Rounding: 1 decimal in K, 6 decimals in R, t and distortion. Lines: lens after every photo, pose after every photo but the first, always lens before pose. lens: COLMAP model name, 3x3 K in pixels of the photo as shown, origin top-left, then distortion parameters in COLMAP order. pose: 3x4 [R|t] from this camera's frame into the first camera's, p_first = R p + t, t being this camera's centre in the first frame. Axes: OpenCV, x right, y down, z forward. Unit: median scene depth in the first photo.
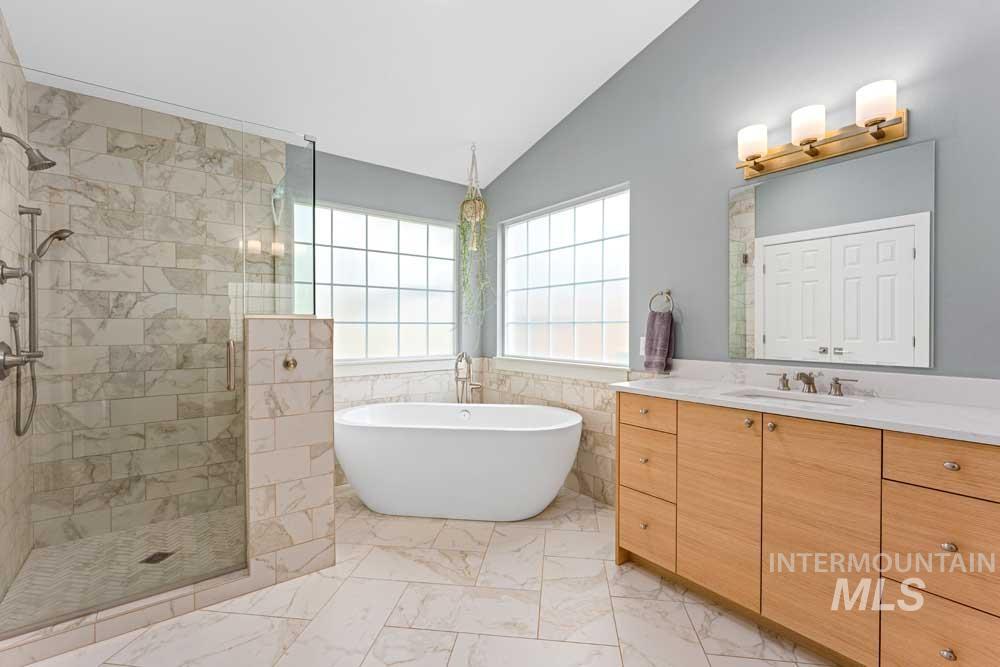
lens RADIAL K [[436.0, 0, 498.2], [0, 436.0, 329.7], [0, 0, 1]] dist [-0.003145, -0.001100]
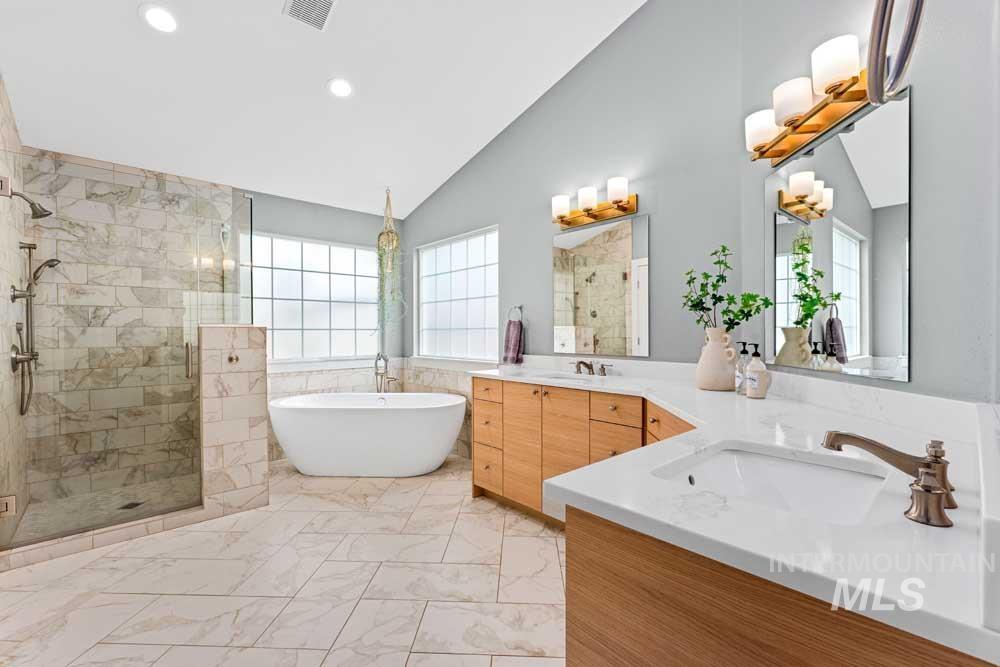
lens RADIAL K [[436.0, 0, 502.2], [0, 436.0, 335.6], [0, 0, 1]] dist [-0.003145, -0.001100]
pose [[0.996481, -0.004555, 0.083699, 0.221351], [0.004435, 0.999989, 0.001614, 0.003463], [-0.083706, -0.001238, 0.996490, -0.388059]]
